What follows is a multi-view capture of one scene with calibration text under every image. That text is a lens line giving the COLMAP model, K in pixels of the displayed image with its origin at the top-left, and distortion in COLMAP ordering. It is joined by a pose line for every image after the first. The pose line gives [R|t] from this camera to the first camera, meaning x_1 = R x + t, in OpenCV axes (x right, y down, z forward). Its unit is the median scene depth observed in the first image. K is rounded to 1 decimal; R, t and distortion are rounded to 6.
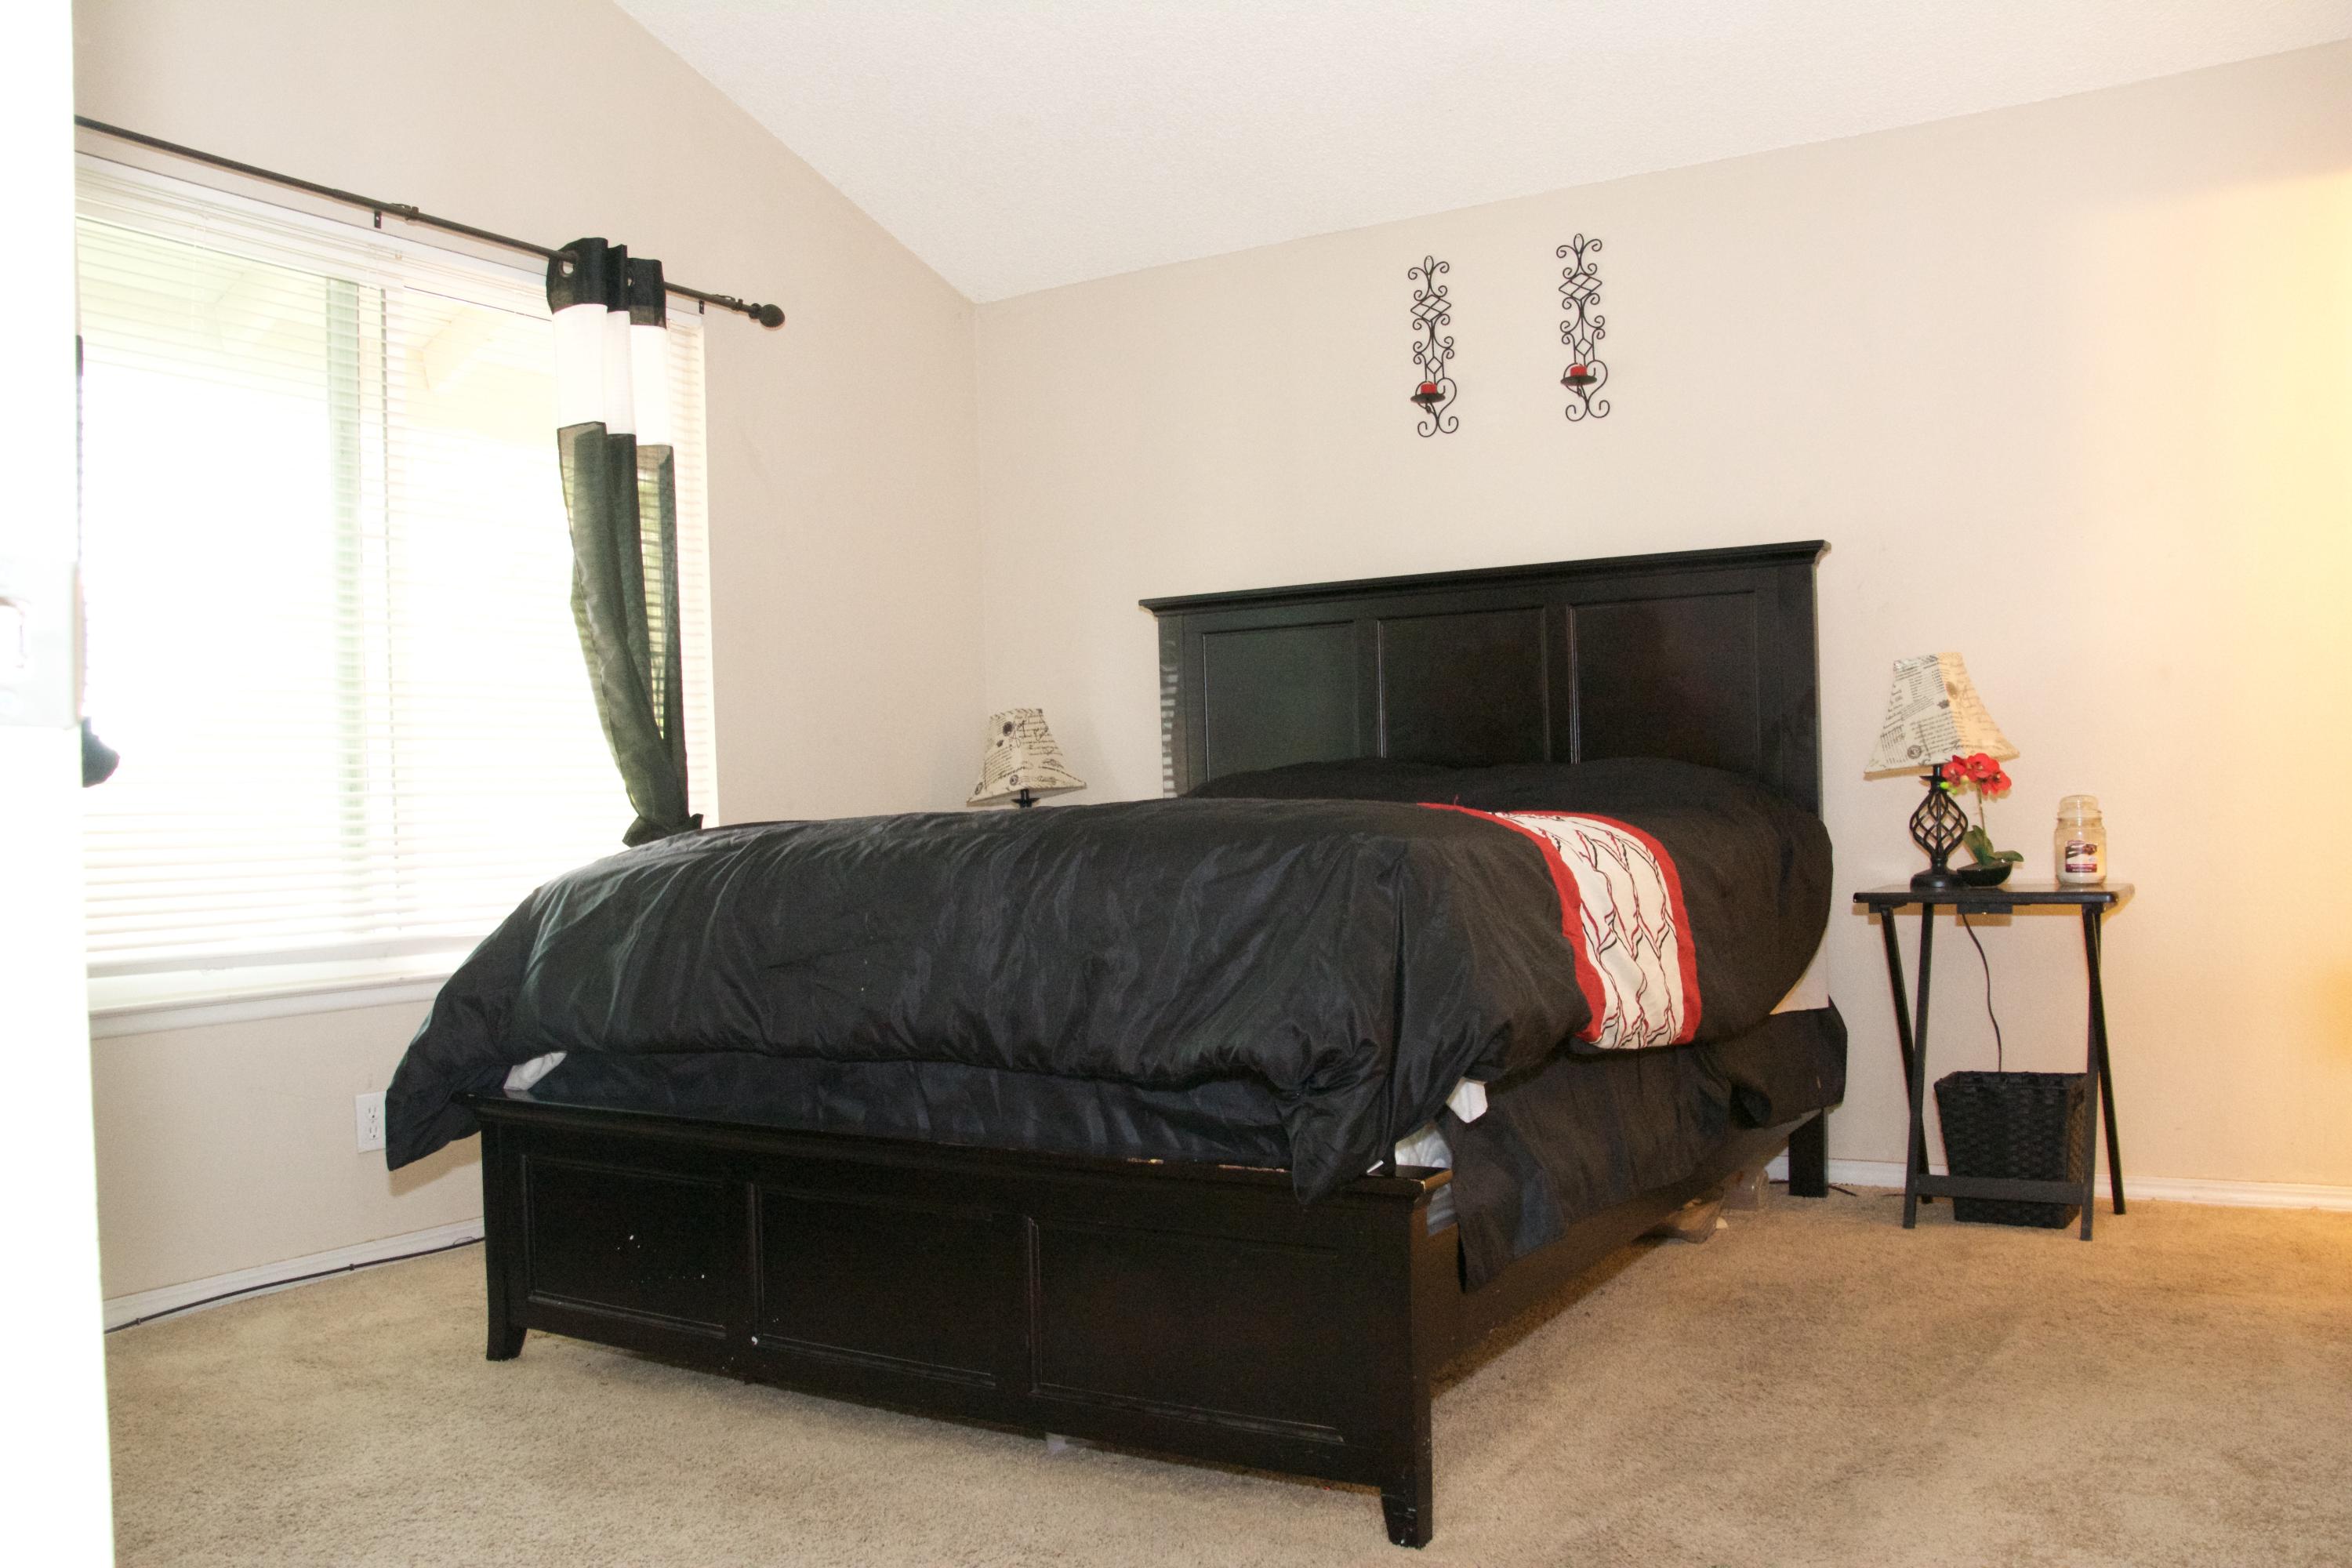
lens RADIAL K [[1877.7, 0, 1208.6], [0, 1877.7, 817.4], [0, 0, 1]] dist [-0.152570, 0.107271]
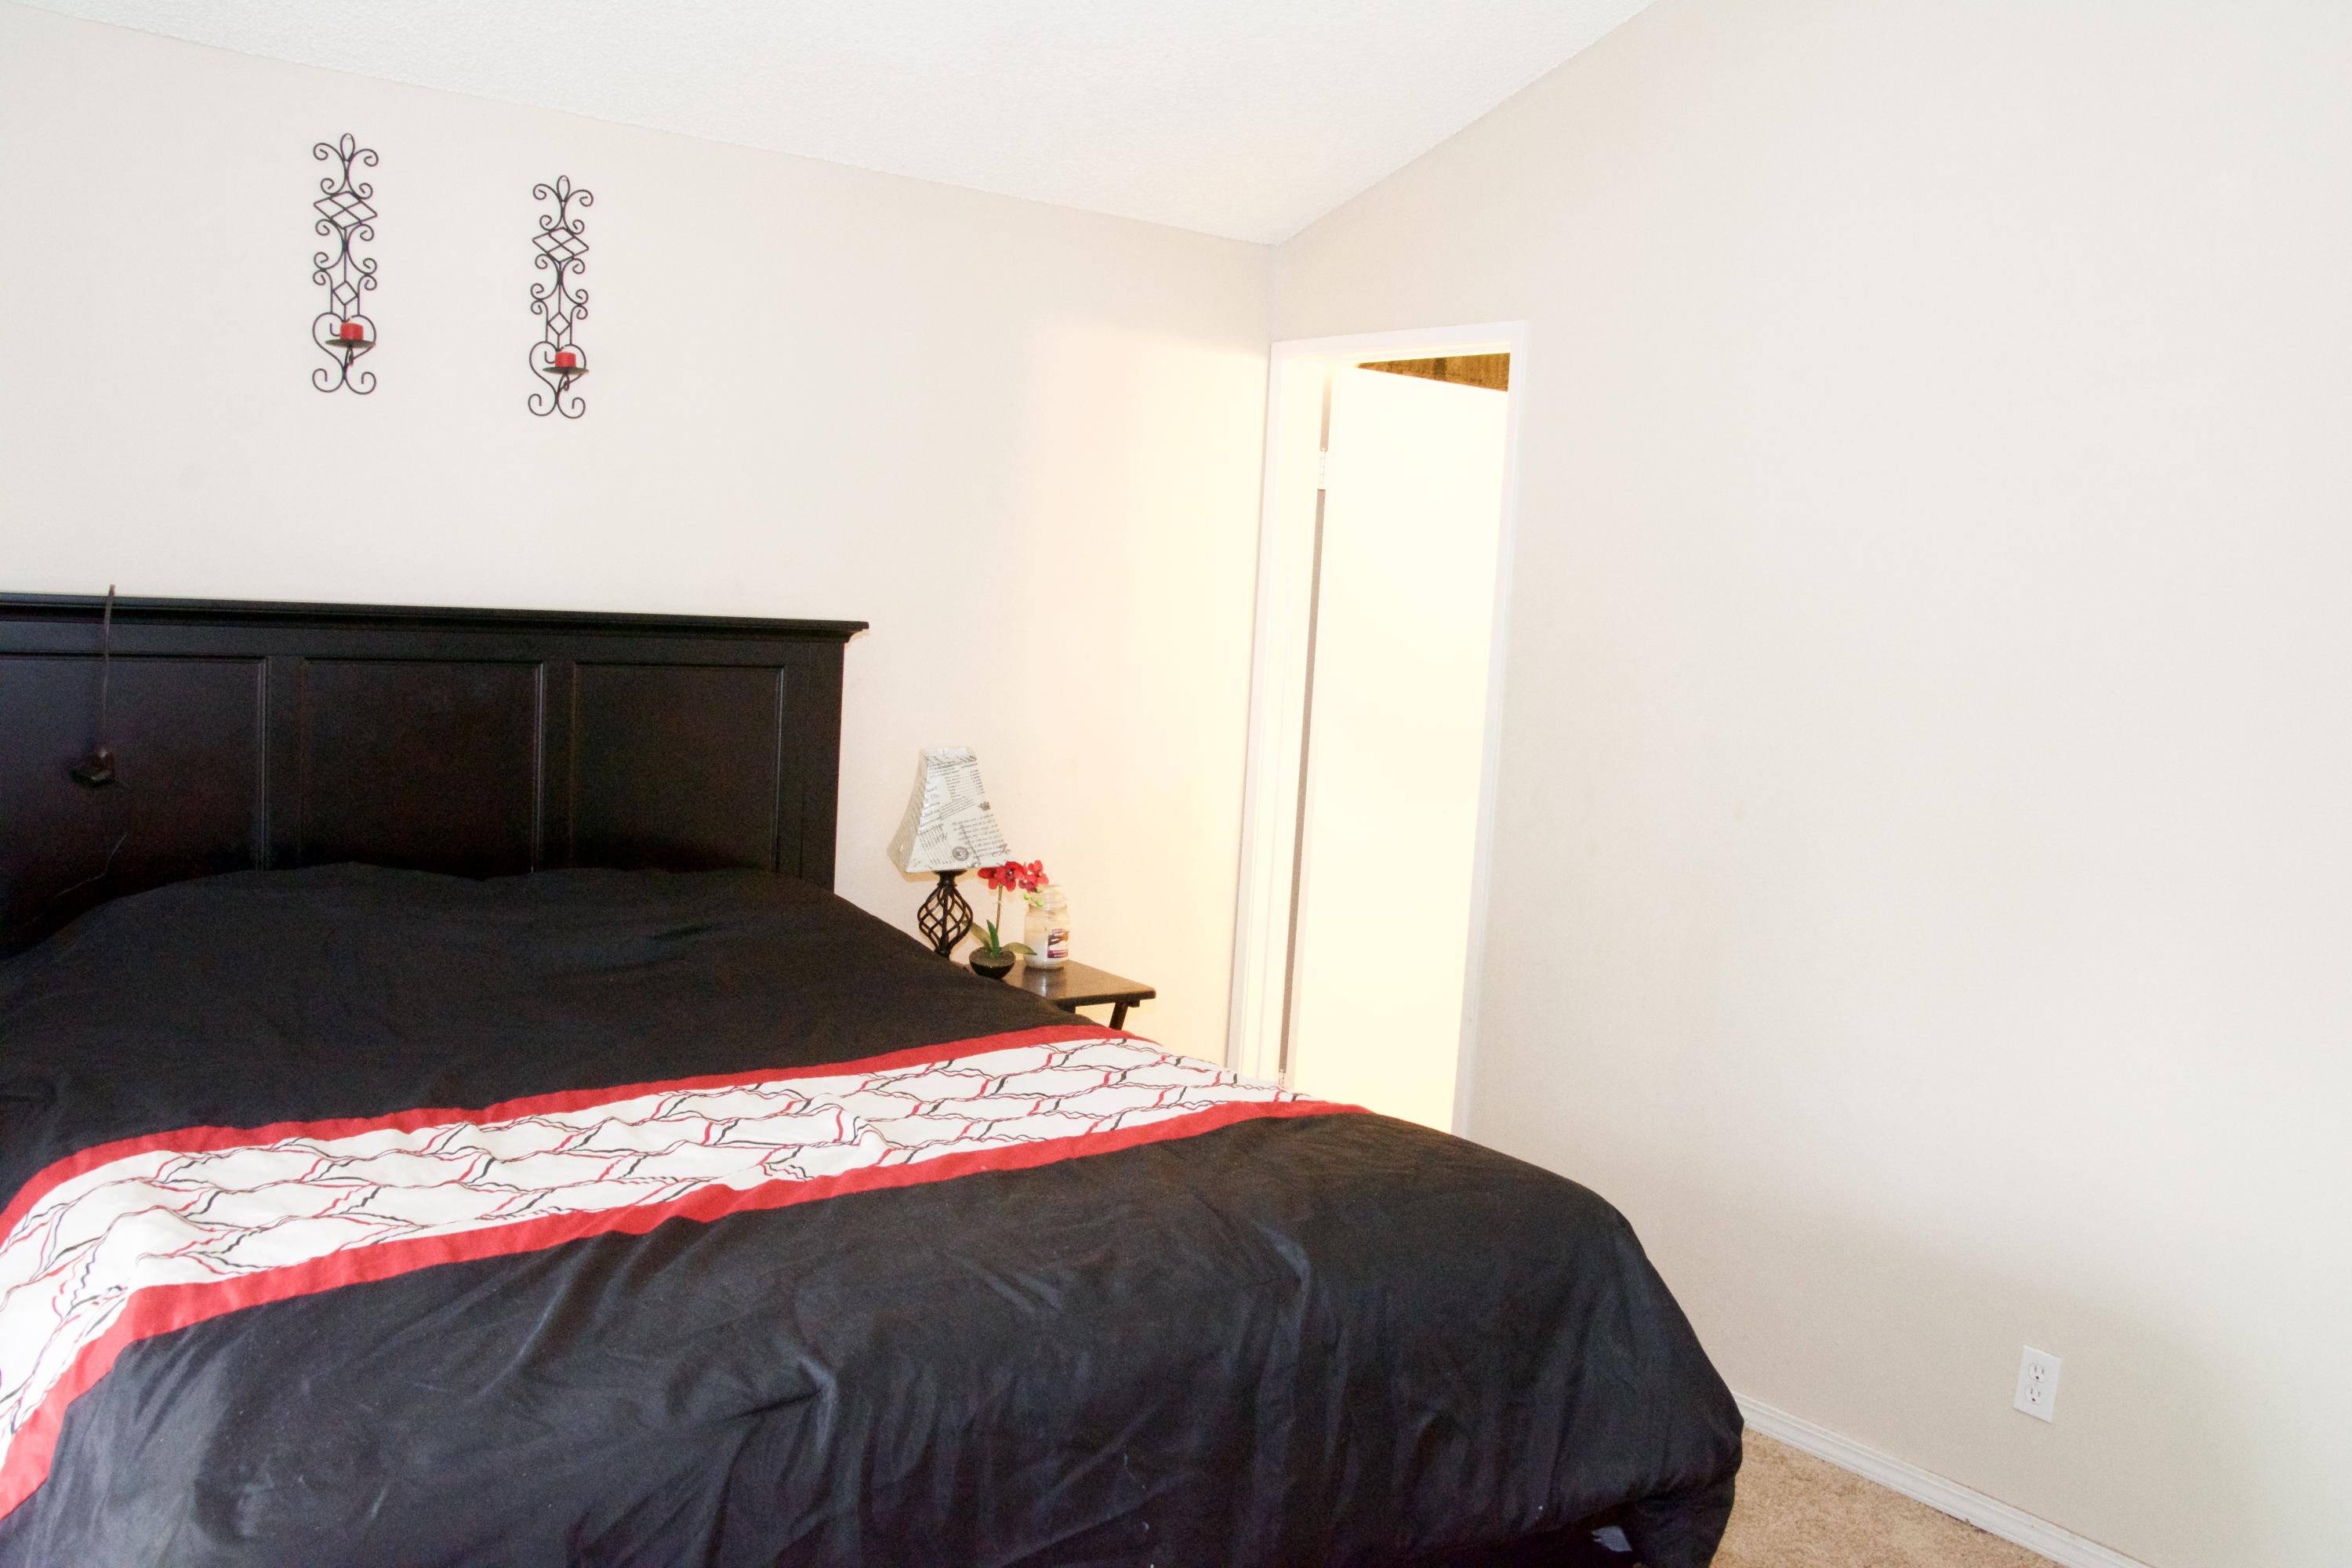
lens RADIAL K [[1882.5, 0, 1183.5], [0, 1882.5, 806.6], [0, 0, 1]] dist [-0.165312, 0.125010]
pose [[0.346015, -0.082680, 0.934579, -0.481906], [-0.083989, 0.989381, 0.118624, -0.173762], [-0.934462, -0.119540, 0.335397, 0.484719]]
